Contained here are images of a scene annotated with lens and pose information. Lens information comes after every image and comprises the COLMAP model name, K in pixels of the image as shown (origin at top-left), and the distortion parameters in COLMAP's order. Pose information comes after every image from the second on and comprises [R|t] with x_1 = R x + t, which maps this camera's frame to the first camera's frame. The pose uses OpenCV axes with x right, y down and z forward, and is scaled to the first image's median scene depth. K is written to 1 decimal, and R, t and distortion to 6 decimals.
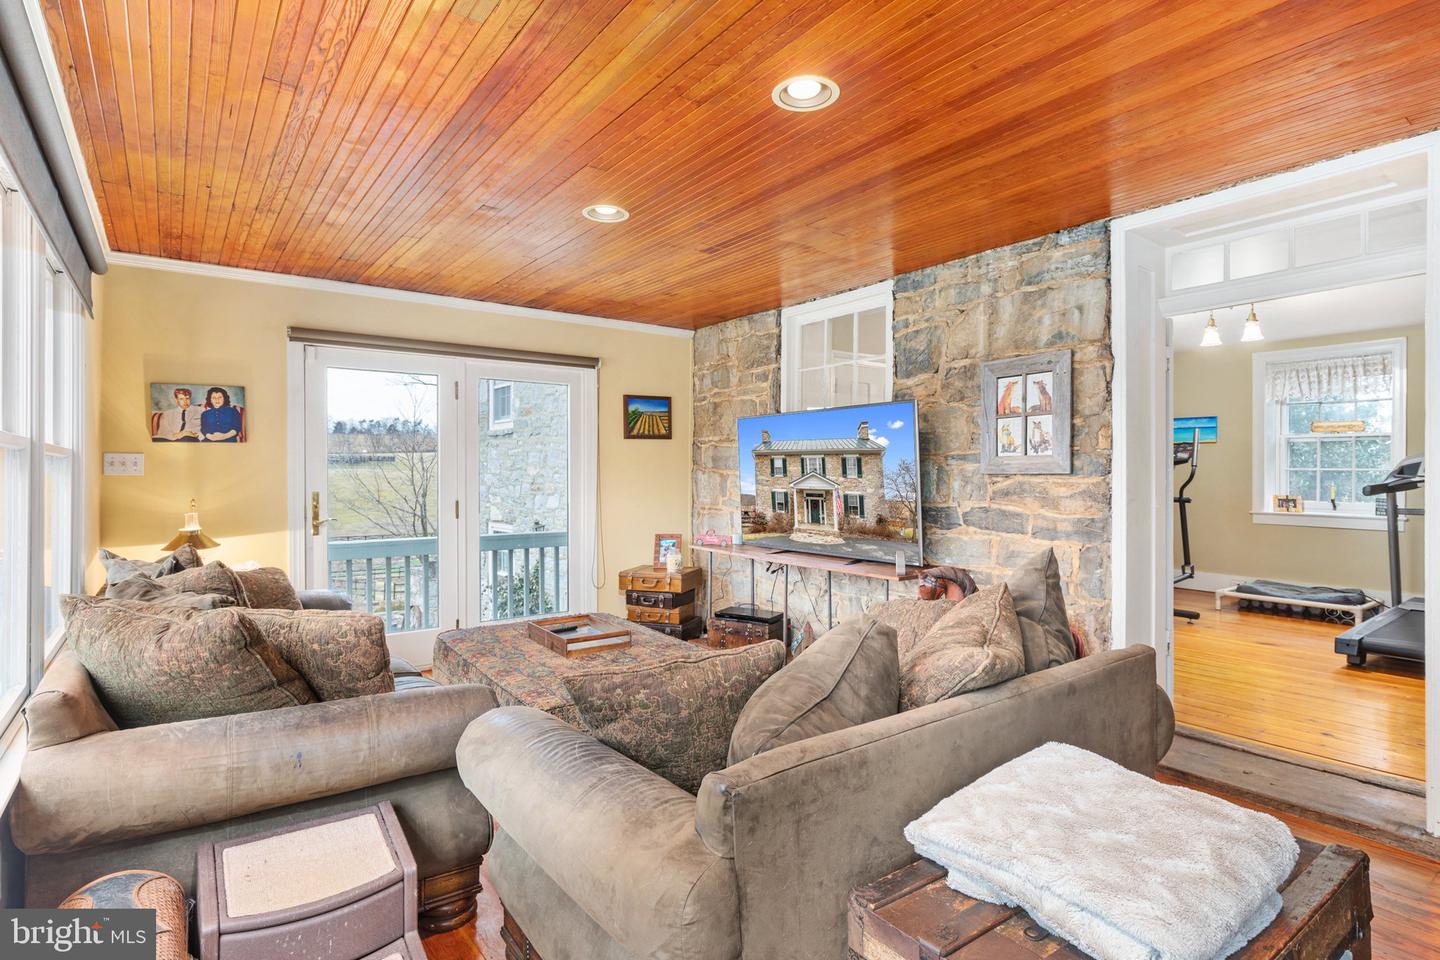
lens RADIAL K [[746.0, 0, 774.9], [0, 746.0, 475.1], [0, 0, 1]] dist [0.002213, 0.000005]
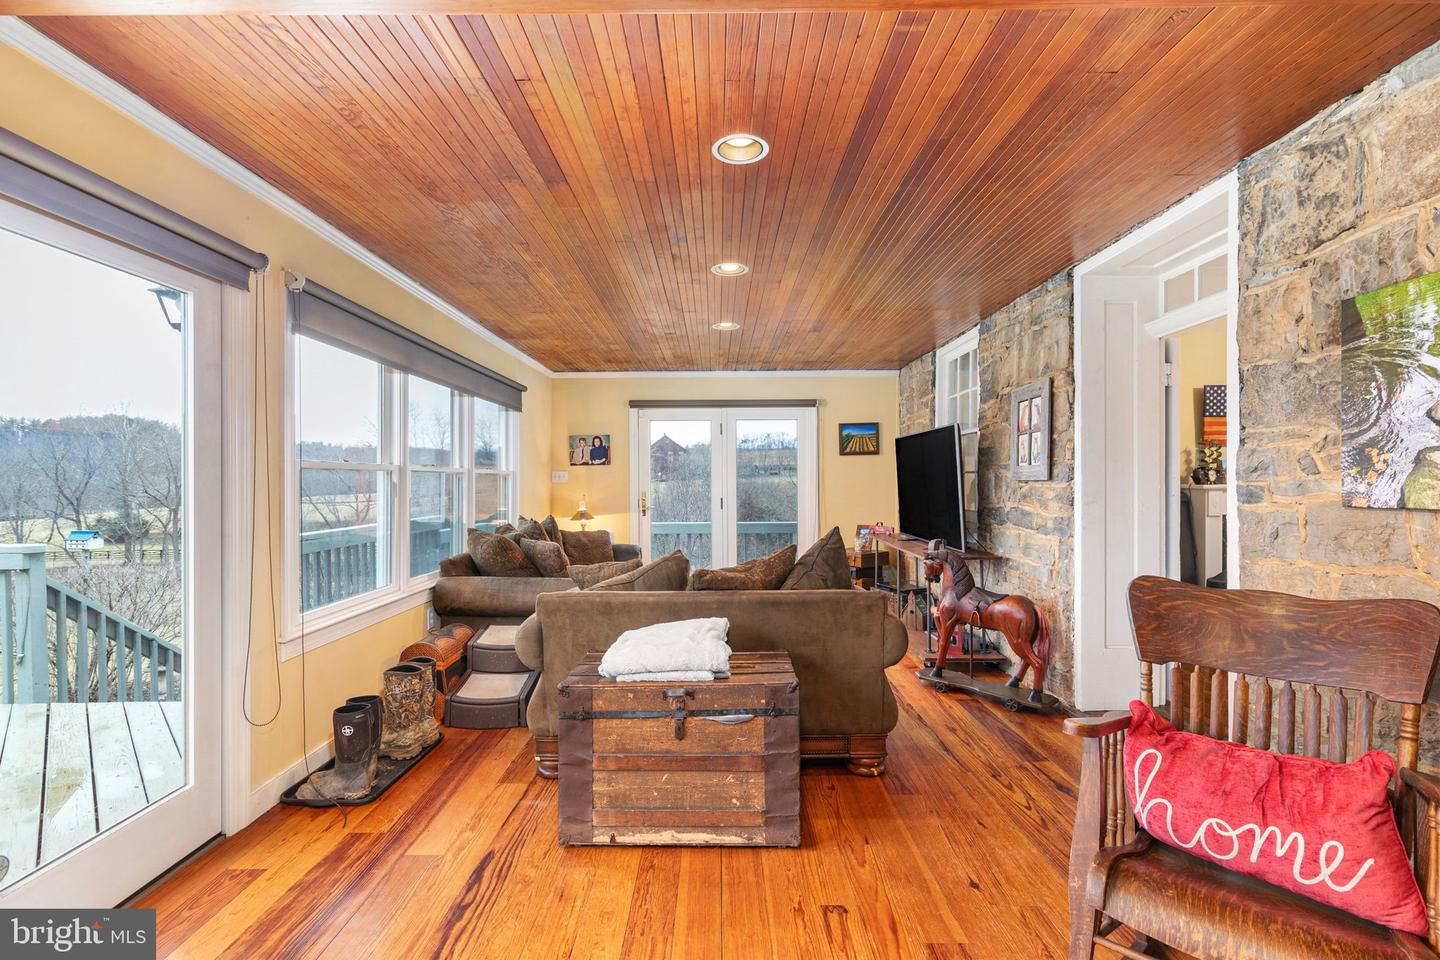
lens RADIAL K [[641.2, 0, 720.0], [0, 641.2, 480.0], [0, 0, 1]] dist [0.001093, -0.000280]
pose [[0.802790, -0.003660, -0.596250, 0.499273], [0.002670, 0.999993, -0.002542, -0.000589], [0.596255, 0.000449, 0.802795, -0.132131]]
